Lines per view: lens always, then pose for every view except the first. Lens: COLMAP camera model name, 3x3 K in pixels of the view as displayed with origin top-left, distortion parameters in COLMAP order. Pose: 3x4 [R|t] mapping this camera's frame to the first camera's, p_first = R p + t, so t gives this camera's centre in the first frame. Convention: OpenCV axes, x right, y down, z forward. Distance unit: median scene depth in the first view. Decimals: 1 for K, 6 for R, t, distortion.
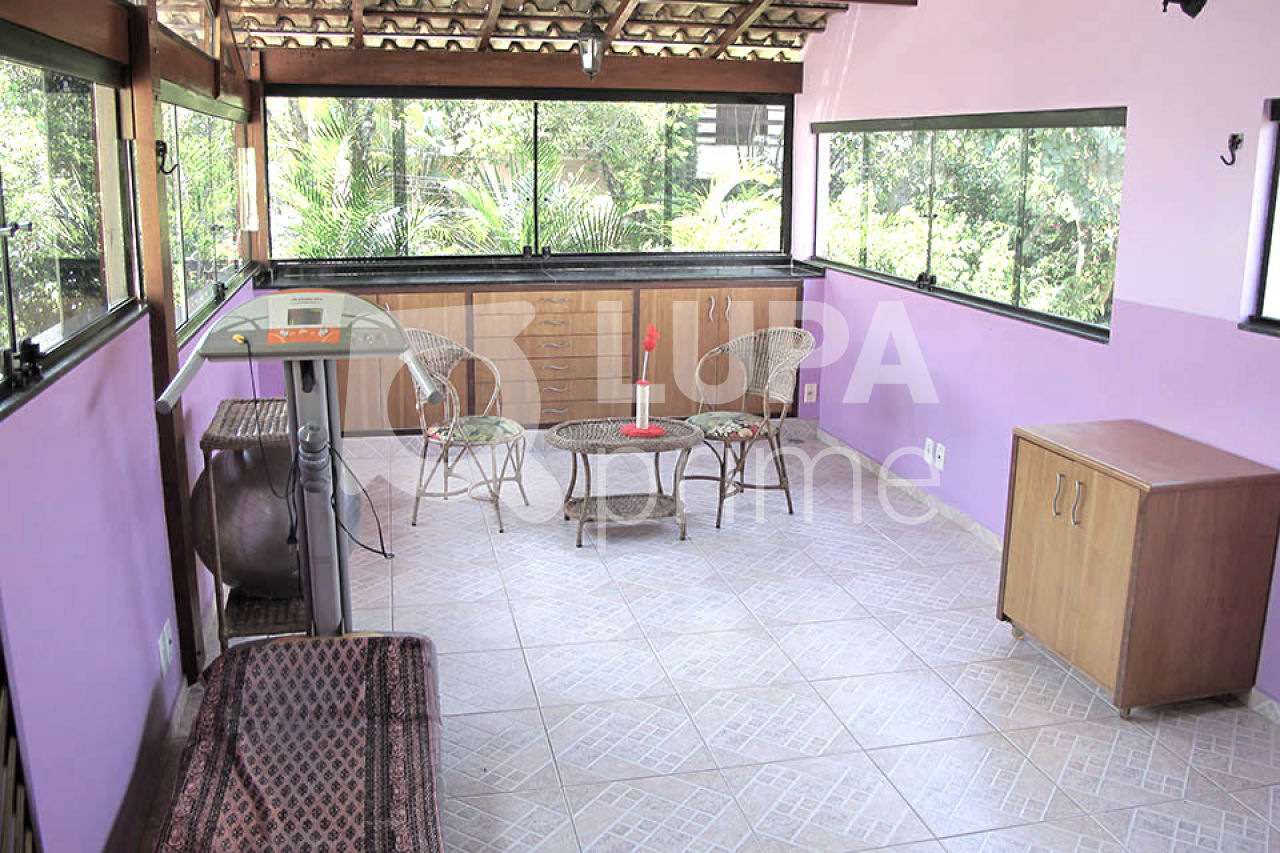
lens RADIAL K [[1083.1, 0, 639.0], [0, 1083.1, 393.5], [0, 0, 1]] dist [-0.110530, 0.016716]
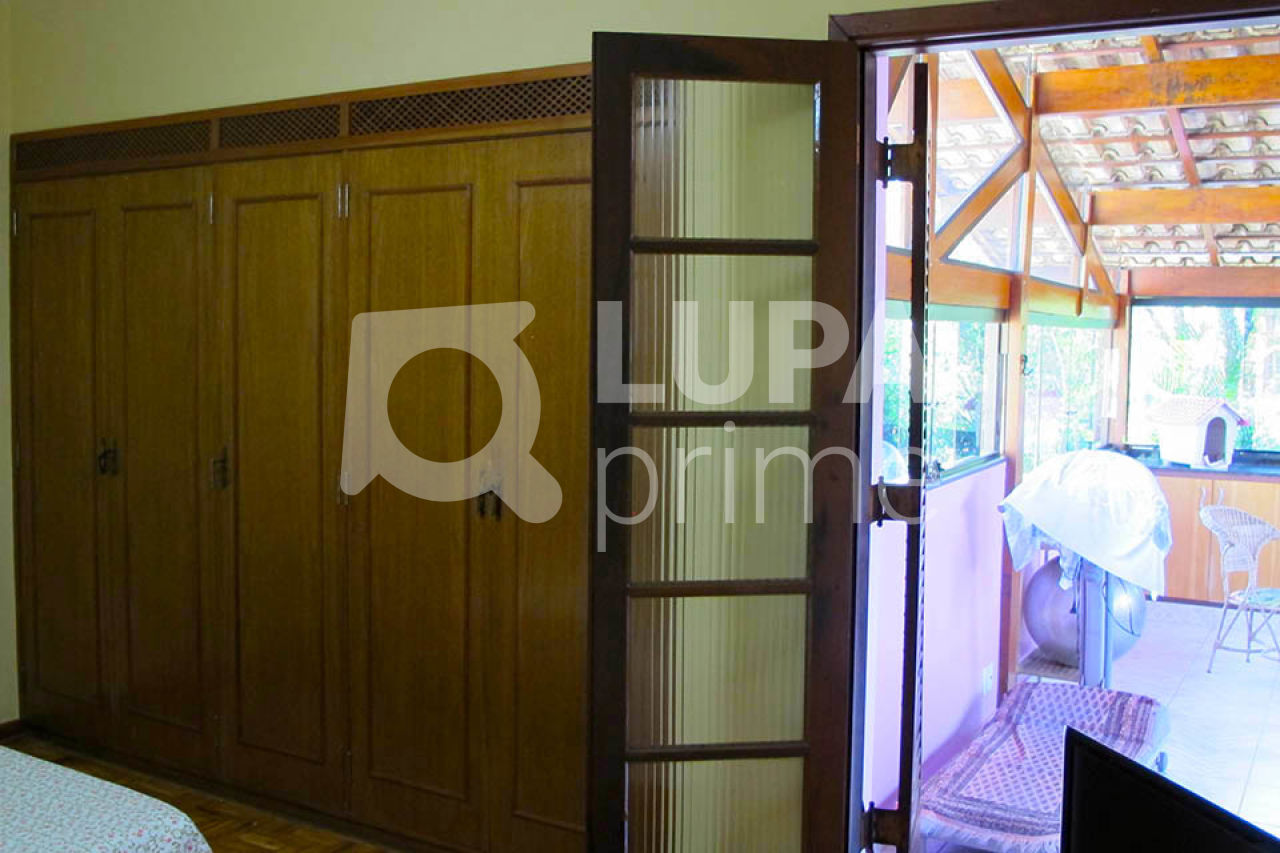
lens RADIAL K [[1296.9, 0, 640.0], [0, 1296.9, 426.5], [0, 0, 1]] dist [-0.083873, 0.018136]
pose [[0.734494, 0.046353, -0.677031, 0.344810], [-0.146566, 0.984954, -0.091570, 0.100858], [0.662599, 0.166487, 0.730236, -0.613427]]
